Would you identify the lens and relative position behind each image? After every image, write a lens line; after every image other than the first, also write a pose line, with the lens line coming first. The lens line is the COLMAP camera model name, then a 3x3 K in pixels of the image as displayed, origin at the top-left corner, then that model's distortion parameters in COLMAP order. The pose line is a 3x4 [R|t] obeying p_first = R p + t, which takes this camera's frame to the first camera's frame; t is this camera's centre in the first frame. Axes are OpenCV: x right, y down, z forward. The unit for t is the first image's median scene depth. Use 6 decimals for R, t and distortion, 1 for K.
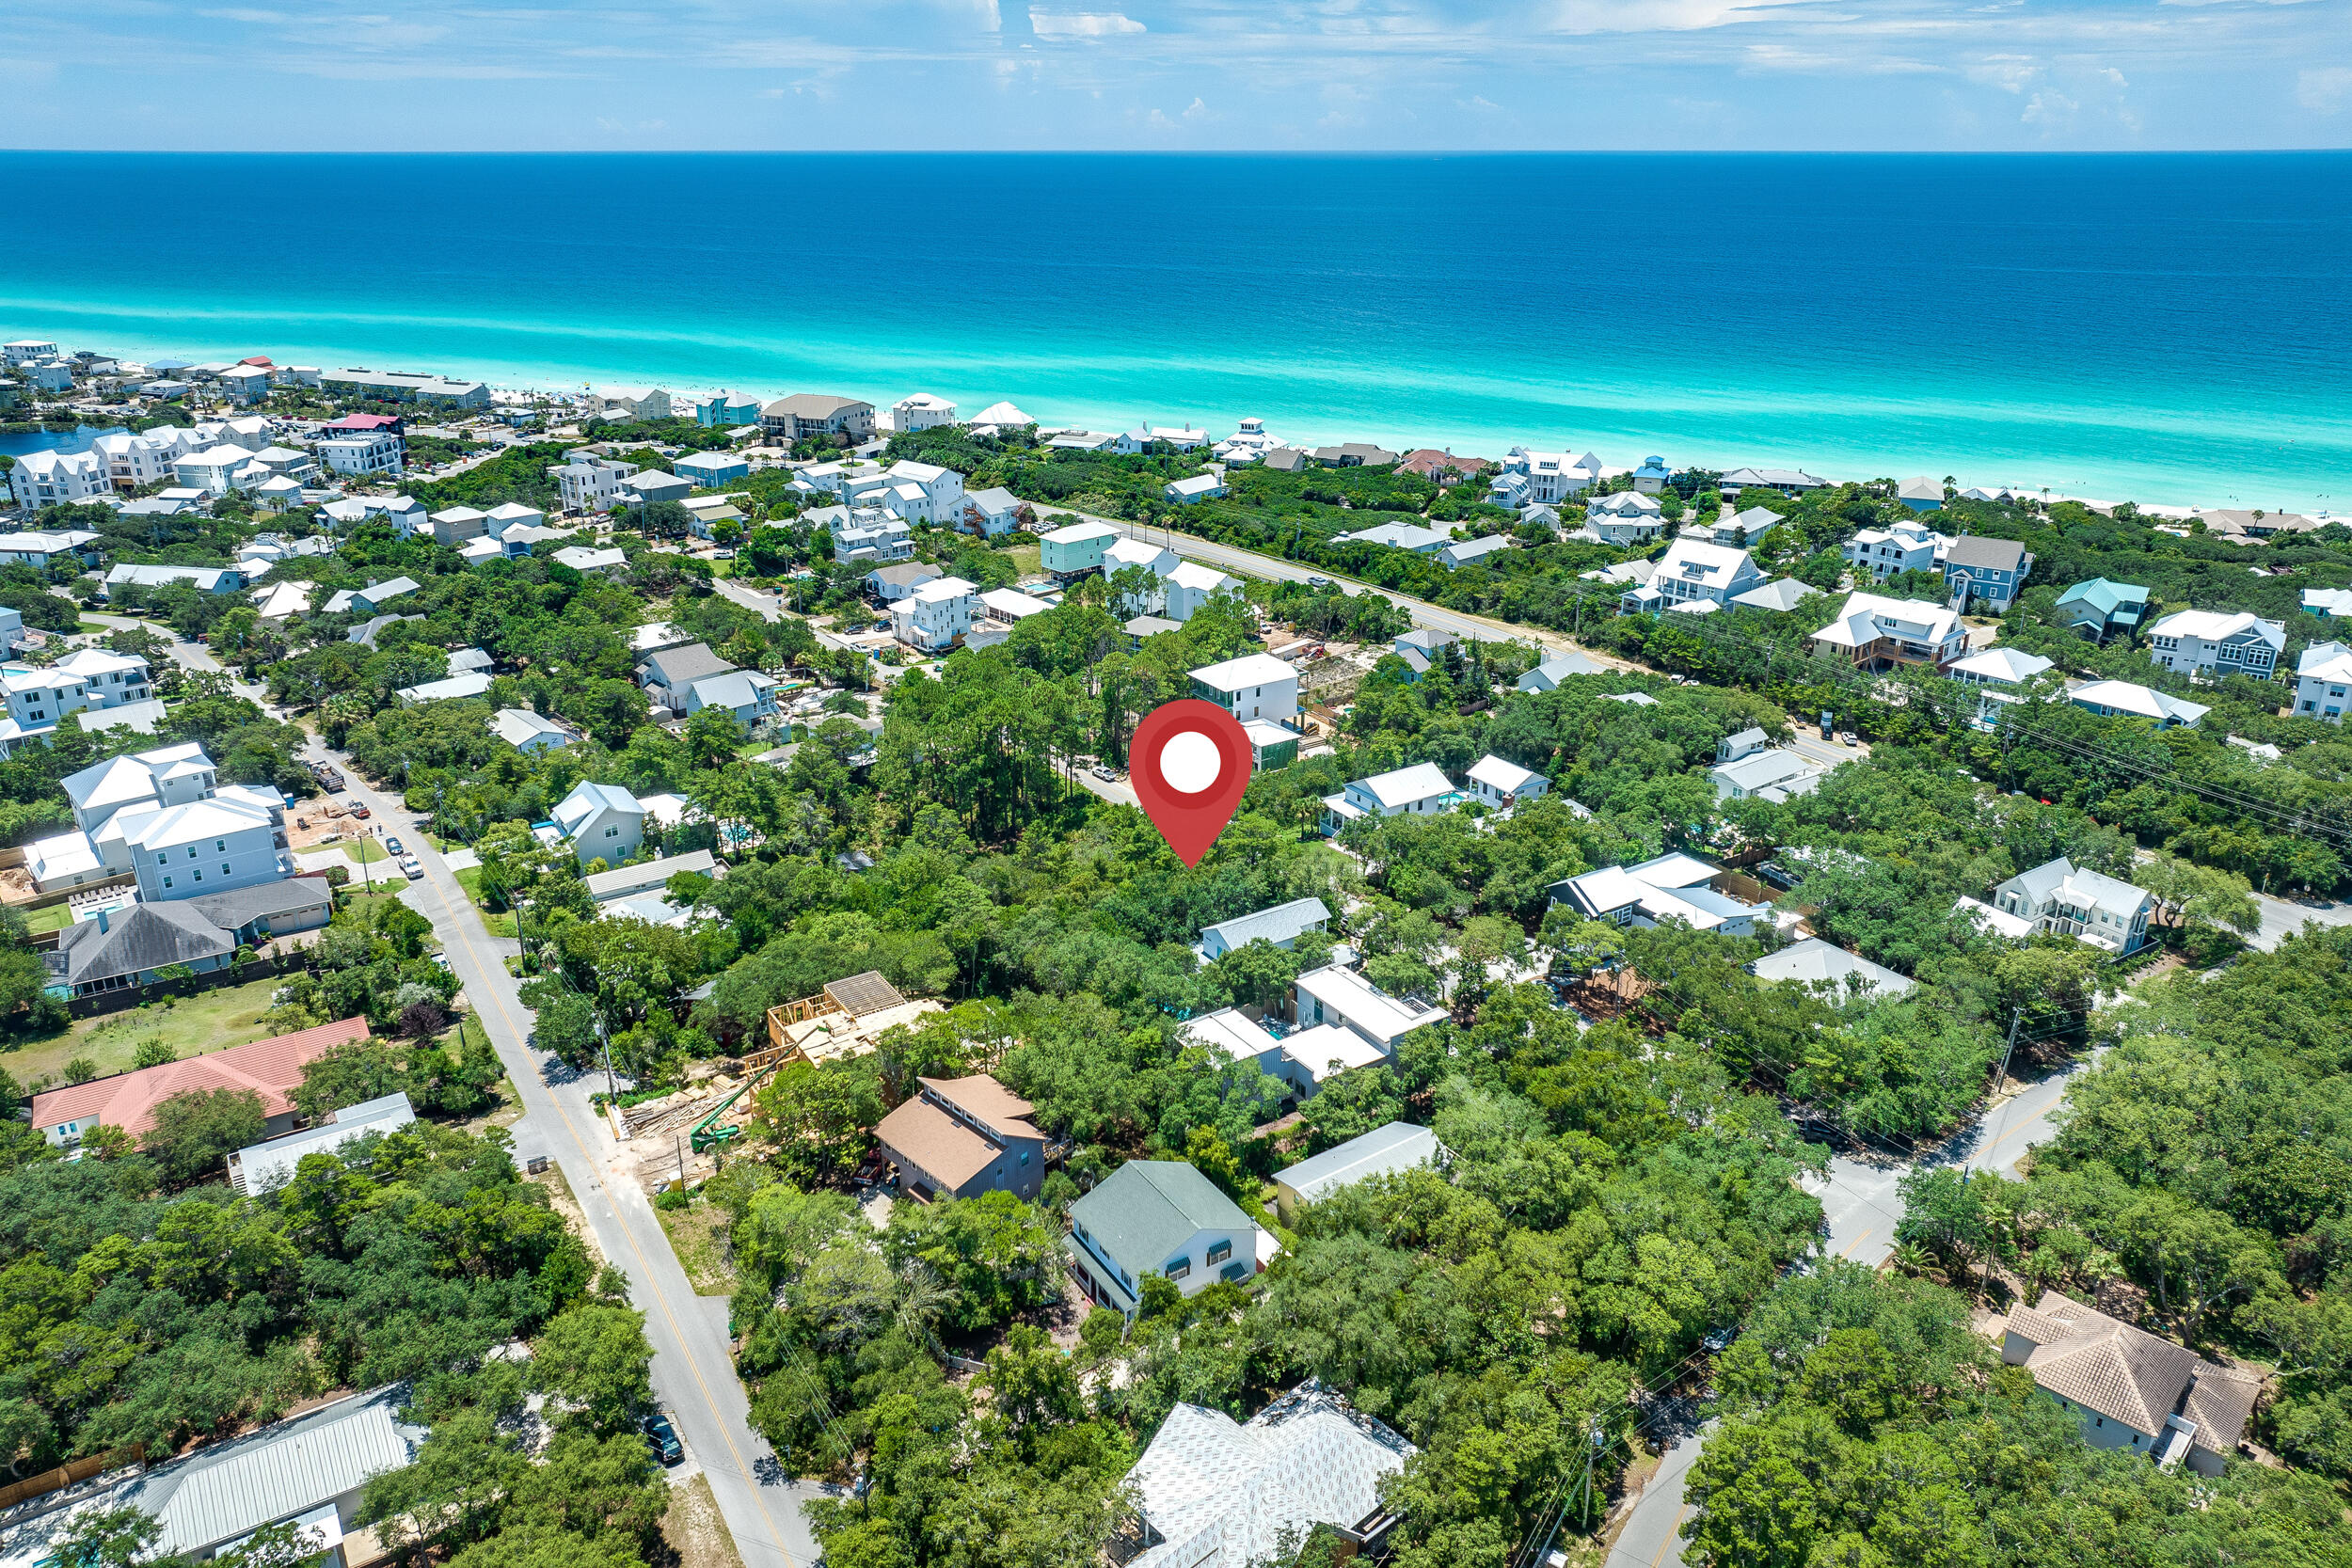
lens RADIAL K [[1576.1, 0, 1176.0], [0, 1576.1, 784.0], [0, 0, 1]] dist [-0.064219, 0.062406]
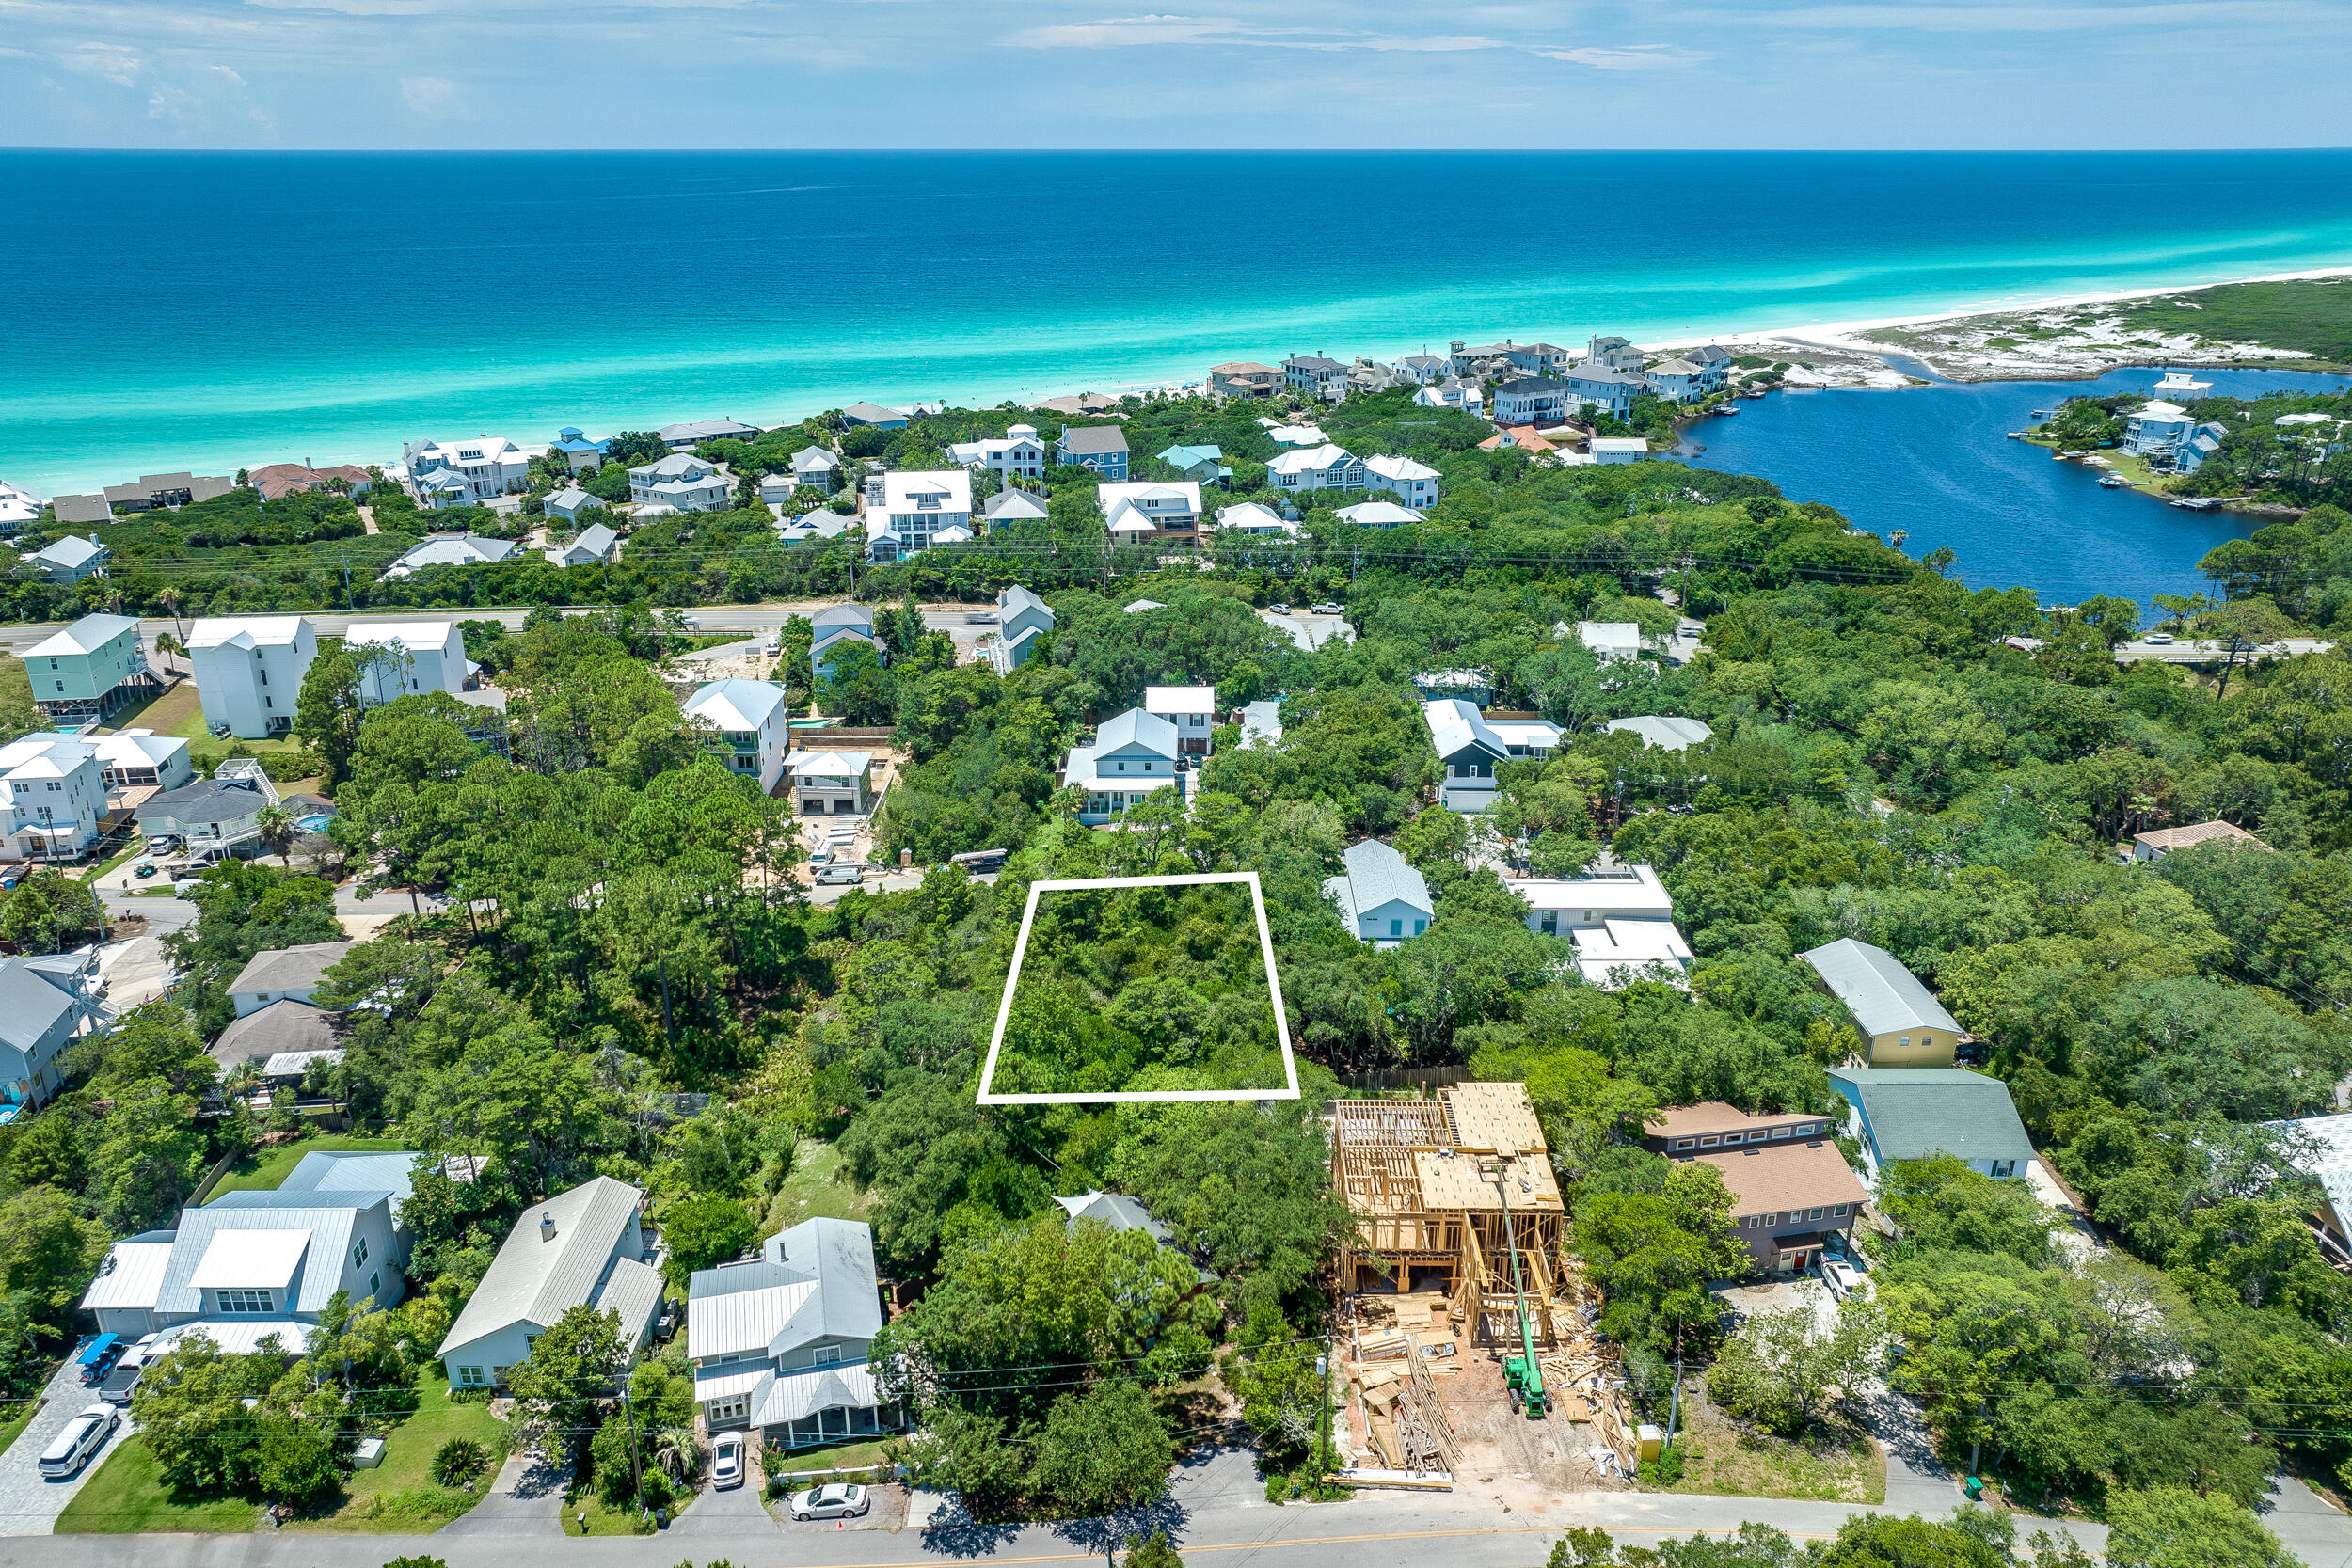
lens RADIAL K [[1598.7, 0, 1176.0], [0, 1598.7, 784.0], [0, 0, 1]] dist [-0.006004, 0.002297]
pose [[0.533854, -0.301684, 0.789929, -0.430383], [0.309334, 0.939112, 0.149603, -0.078585], [-0.786964, 0.164485, 0.594669, 0.358973]]
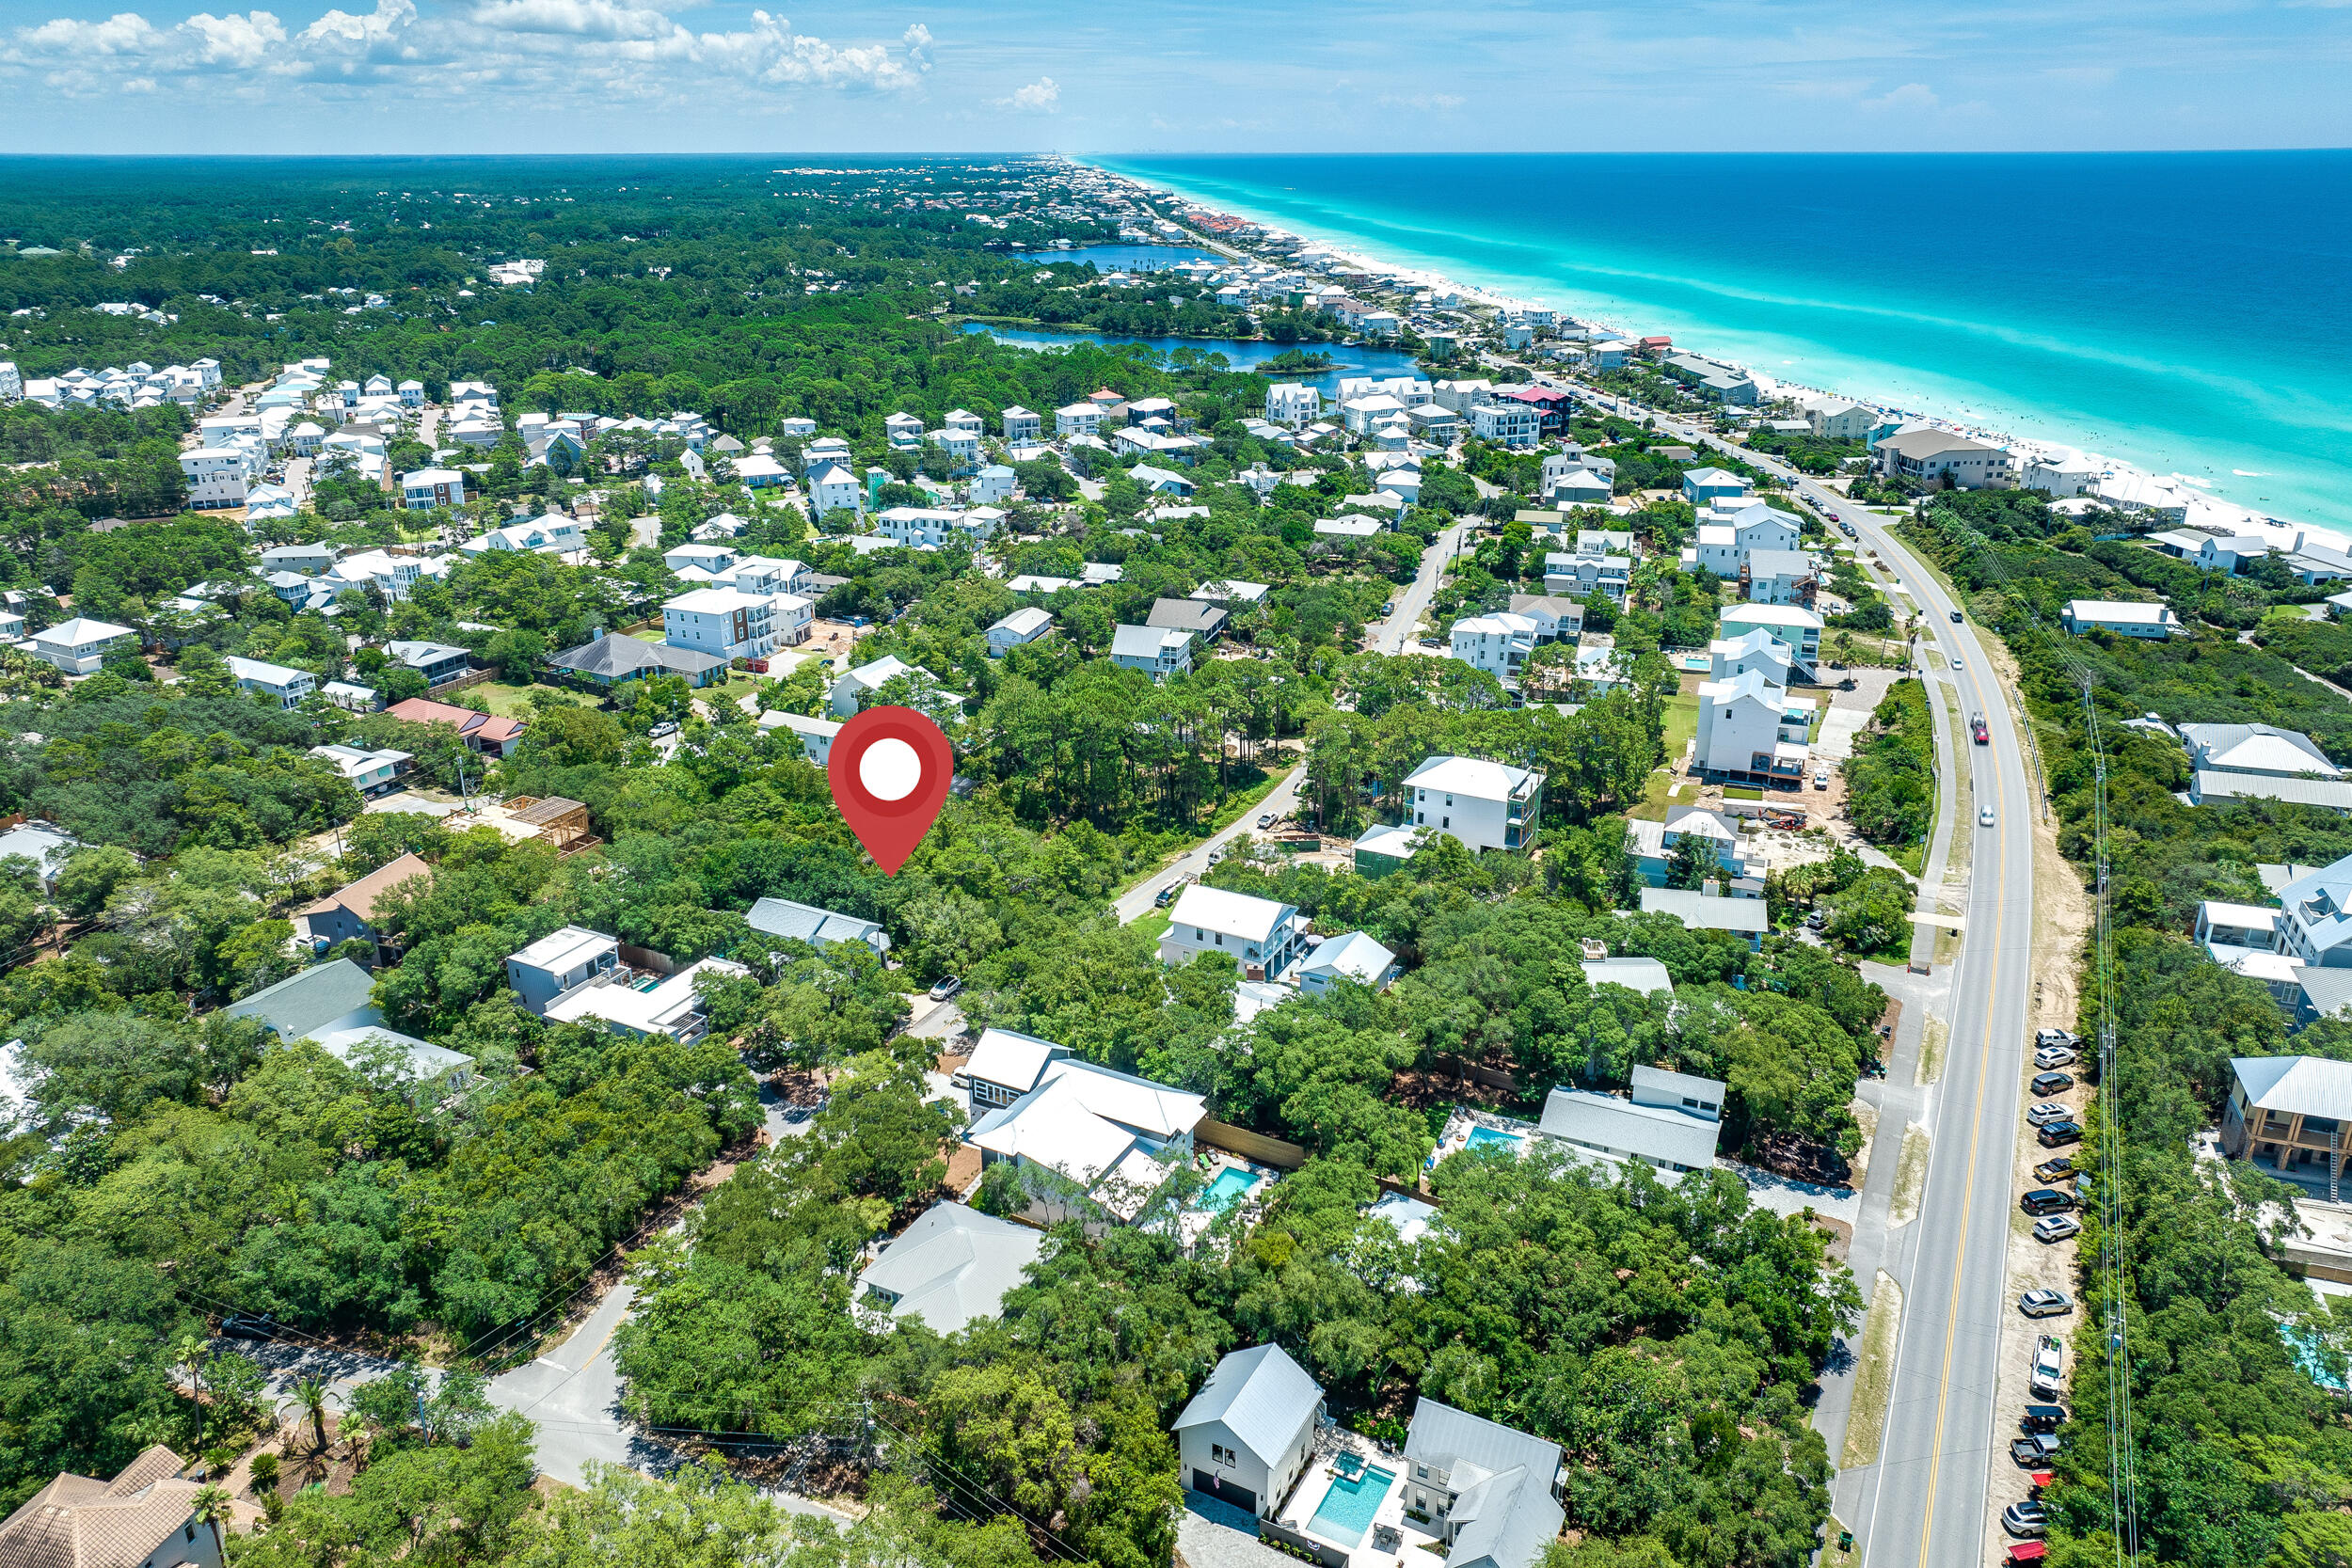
lens RADIAL K [[1587.0, 0, 1176.0], [0, 1587.0, 784.0], [0, 0, 1]] dist [0.011151, -0.029908]
pose [[0.459190, 0.316758, -0.829945, 0.622793], [-0.322146, 0.930048, 0.176728, -0.155817], [0.827869, 0.186212, 0.529111, 0.408722]]
